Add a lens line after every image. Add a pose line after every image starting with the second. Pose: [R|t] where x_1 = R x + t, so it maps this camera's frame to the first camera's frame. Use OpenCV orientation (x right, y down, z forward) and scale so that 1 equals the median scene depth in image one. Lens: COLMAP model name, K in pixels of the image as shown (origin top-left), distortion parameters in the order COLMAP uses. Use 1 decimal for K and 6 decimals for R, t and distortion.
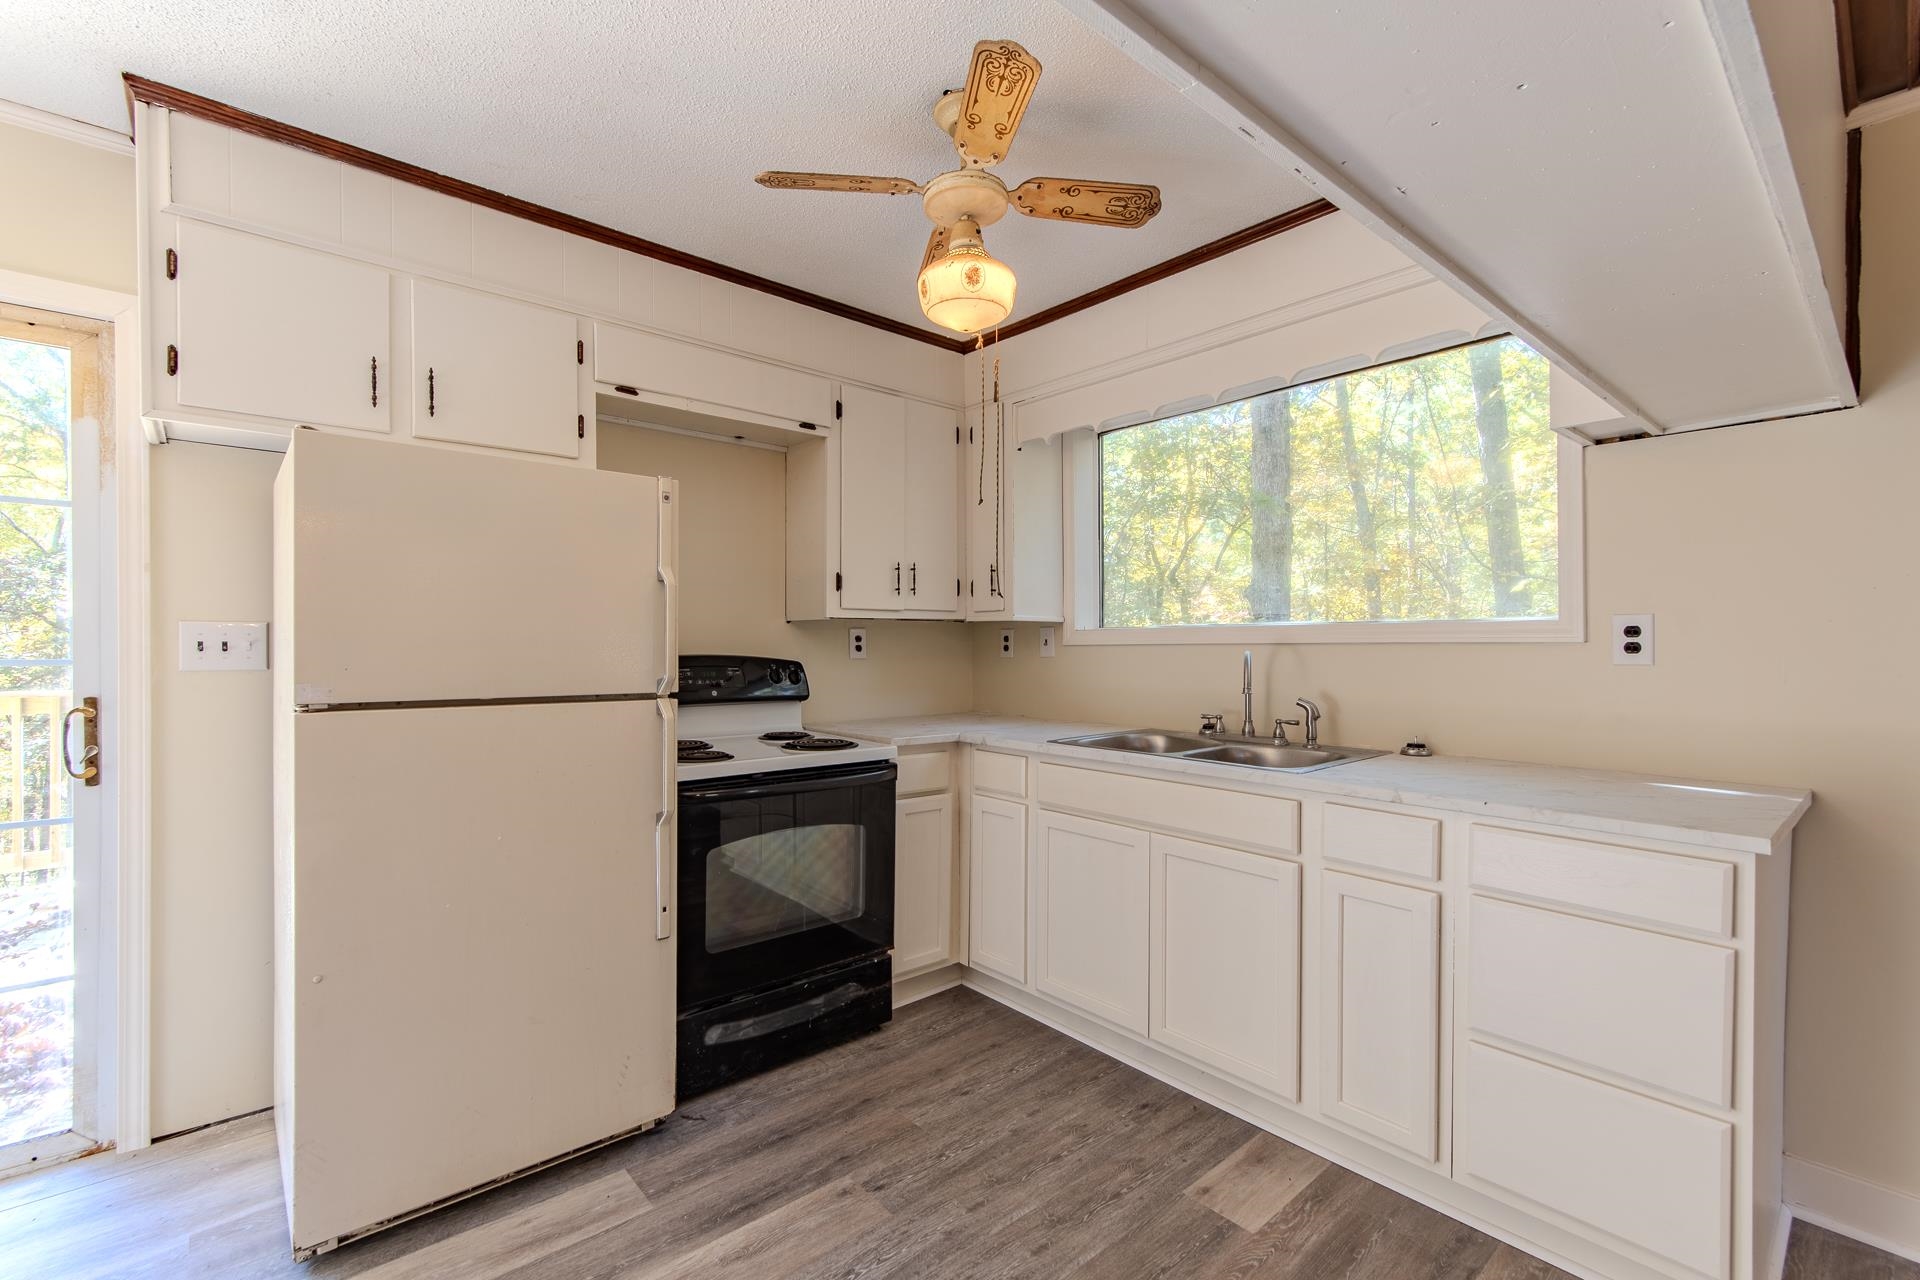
lens RADIAL K [[840.7, 0, 954.1], [0, 840.7, 651.0], [0, 0, 1]] dist [-0.000030, 0.000292]
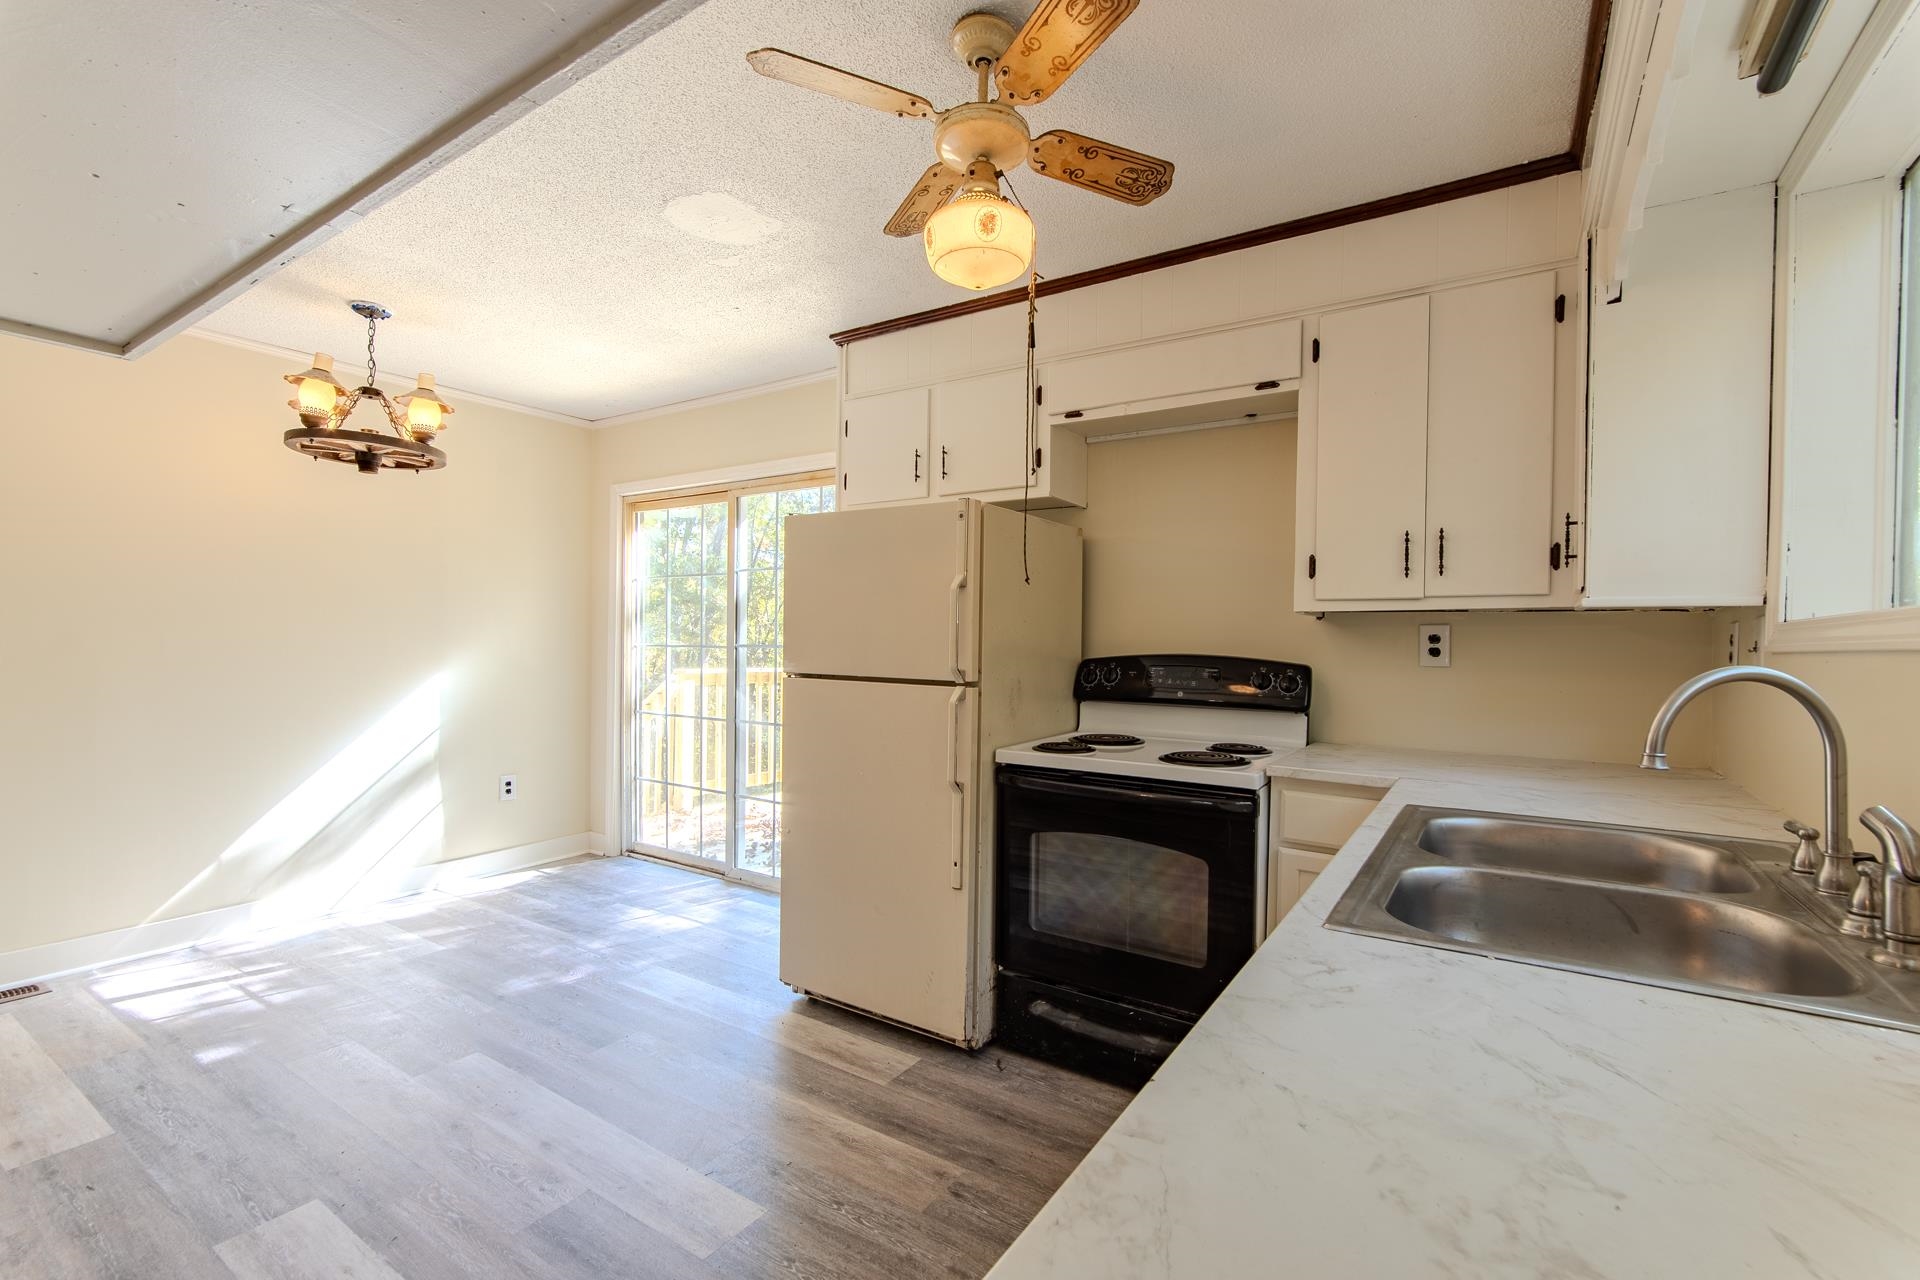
lens RADIAL K [[841.3, 0, 957.8], [0, 841.3, 649.1], [0, 0, 1]] dist [0.000937, 0.001075]
pose [[0.269258, 0.013615, -0.962972, 0.653862], [-0.019912, 0.999765, 0.008568, -0.005084], [0.962862, 0.016868, 0.269466, 0.558468]]
